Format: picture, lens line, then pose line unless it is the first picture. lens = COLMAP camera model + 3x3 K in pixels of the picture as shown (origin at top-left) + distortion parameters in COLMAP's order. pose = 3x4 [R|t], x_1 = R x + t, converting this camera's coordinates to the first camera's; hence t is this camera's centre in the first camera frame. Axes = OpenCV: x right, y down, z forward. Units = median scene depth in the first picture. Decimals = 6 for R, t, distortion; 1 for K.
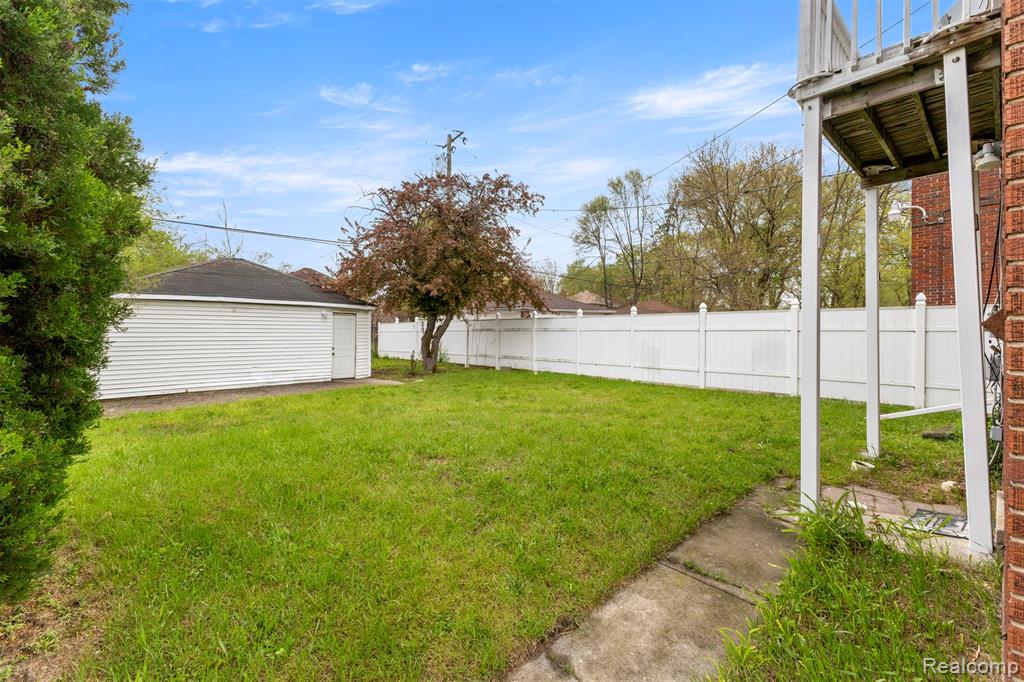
lens RADIAL K [[442.9, 0, 518.3], [0, 442.9, 336.3], [0, 0, 1]] dist [0.013931, -0.004345]
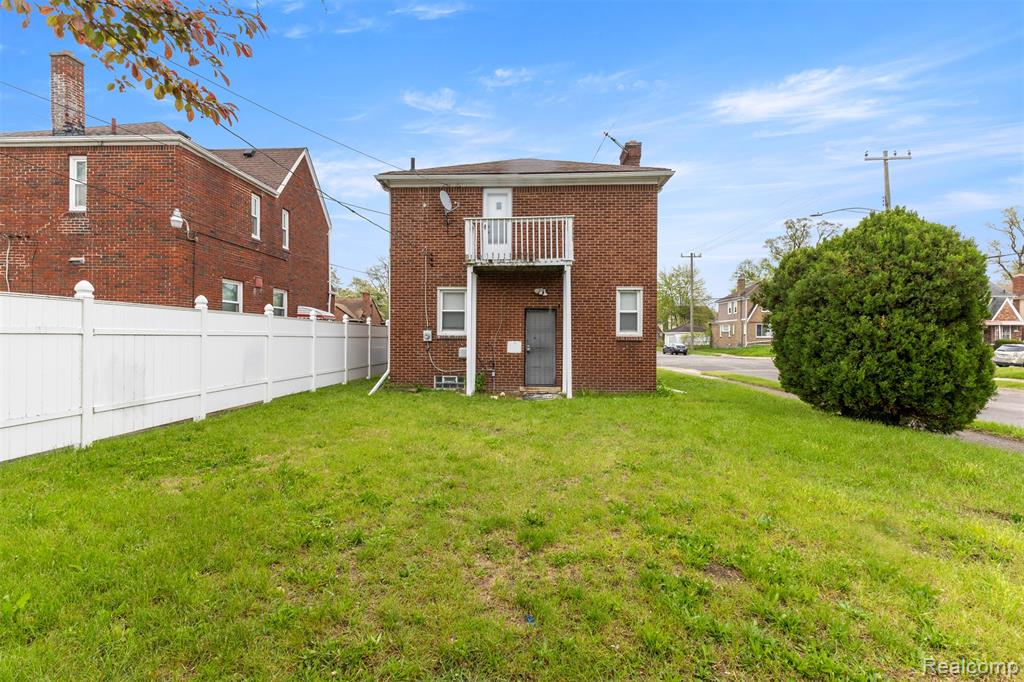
lens RADIAL K [[442.9, 0, 509.8], [0, 442.9, 338.7], [0, 0, 1]] dist [0.013931, -0.004345]
pose [[-0.683693, -0.011237, 0.729683, -0.385513], [-0.014376, 0.999895, 0.001927, -0.014794], [-0.729628, -0.009173, -0.683783, 1.037608]]
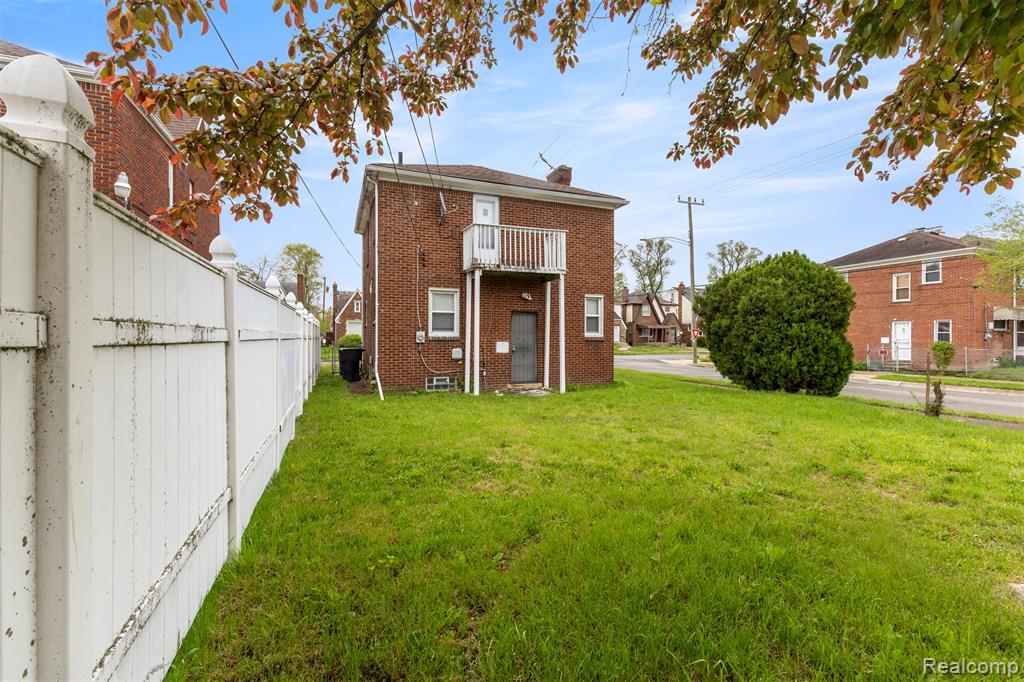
lens RADIAL K [[442.9, 0, 510.1], [0, 442.9, 340.4], [0, 0, 1]] dist [0.013931, -0.004345]
pose [[-0.925614, -0.009821, 0.378342, -0.070378], [-0.009559, 0.999951, 0.002571, -0.013686], [-0.378348, -0.001237, -0.925662, 1.333608]]
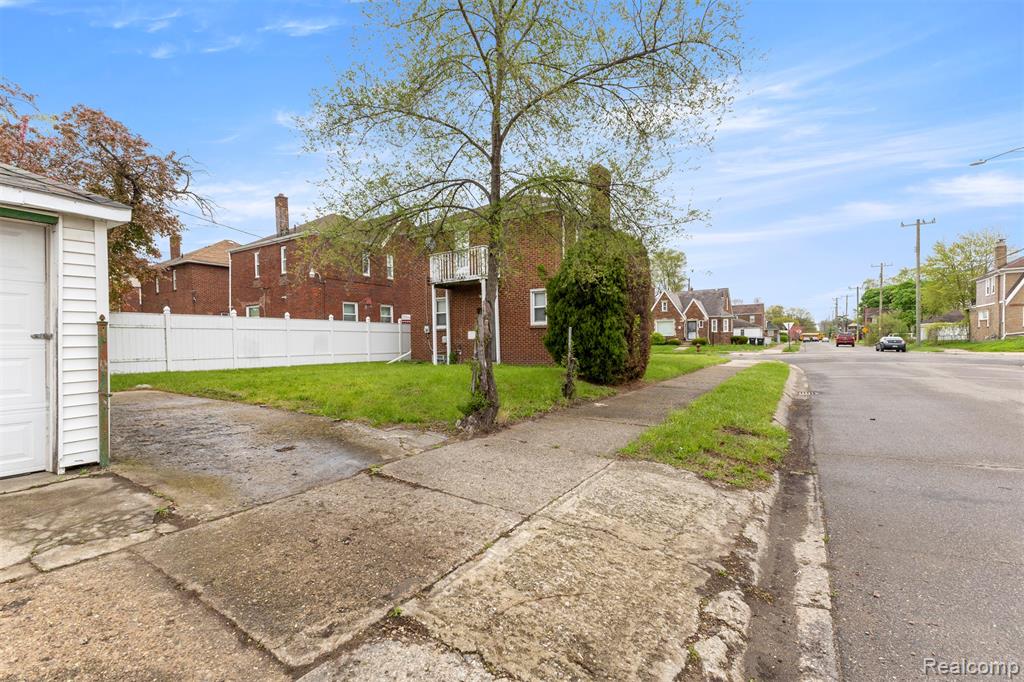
lens RADIAL K [[442.9, 0, 495.8], [0, 442.9, 356.7], [0, 0, 1]] dist [0.013931, -0.004345]
pose [[-0.218093, -0.035292, 0.975290, -1.174419], [0.006063, 0.999278, 0.037516, 0.024584], [-0.975909, 0.014096, -0.217721, 0.577747]]
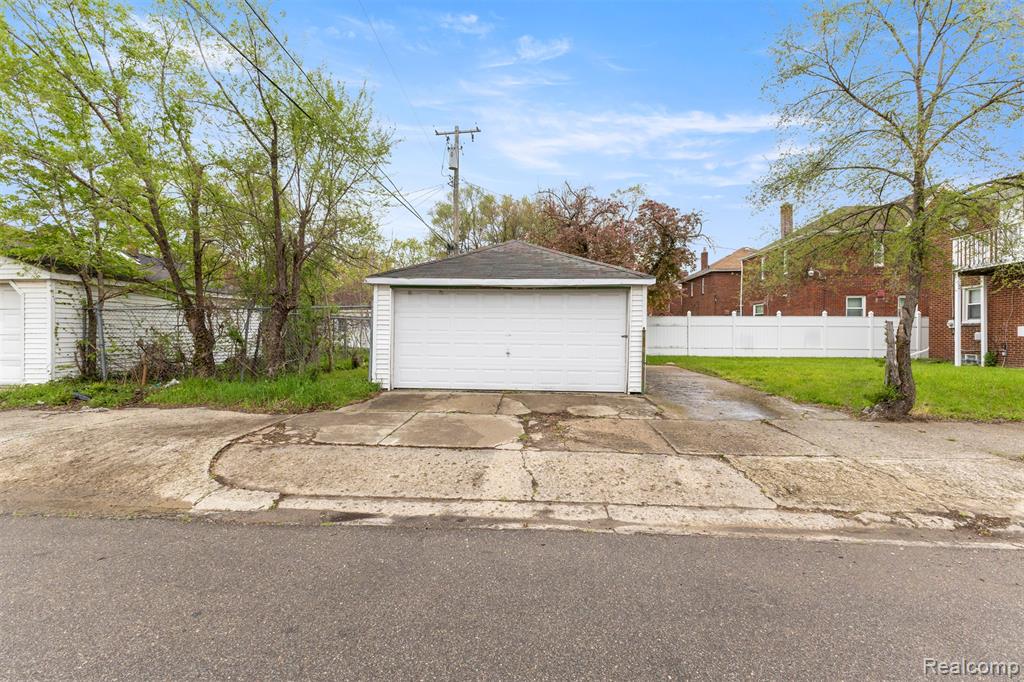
lens RADIAL K [[442.9, 0, 518.1], [0, 442.9, 327.3], [0, 0, 1]] dist [0.013931, -0.004345]
pose [[0.729342, 0.008837, 0.684092, -1.478175], [-0.003262, 0.999950, -0.009439, 0.011219], [-0.684142, 0.004653, 0.729334, 0.372687]]
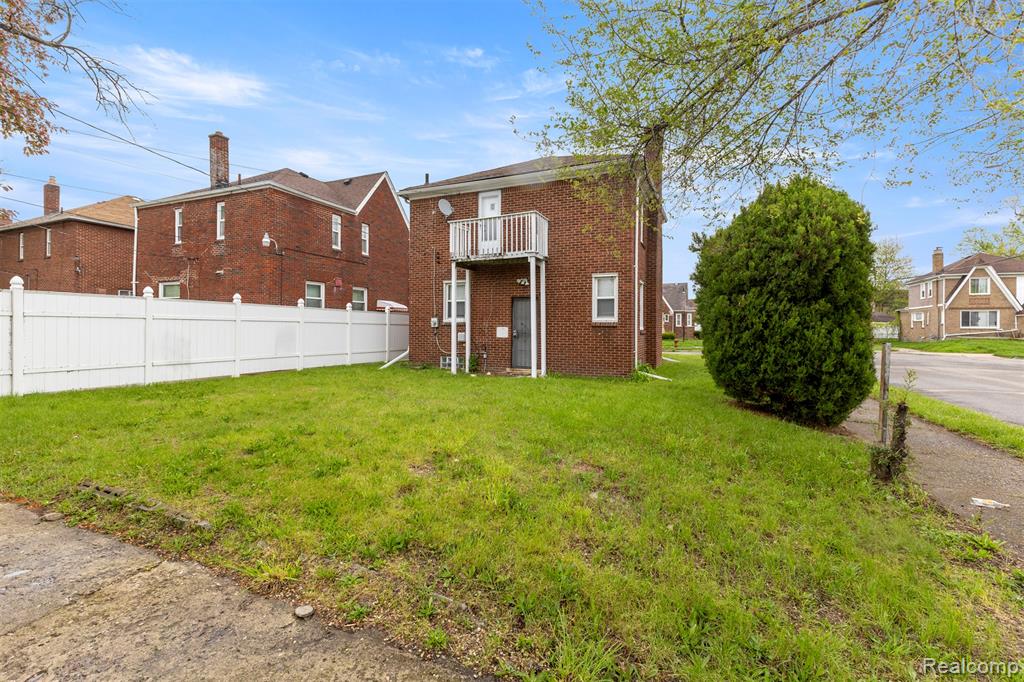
lens RADIAL K [[442.9, 0, 503.8], [0, 442.9, 331.4], [0, 0, 1]] dist [0.013931, -0.004345]
pose [[-0.376603, -0.012798, 0.926286, -0.709639], [-0.014524, 0.999863, 0.007910, -0.004645], [-0.926261, -0.010474, -0.376737, 0.752846]]
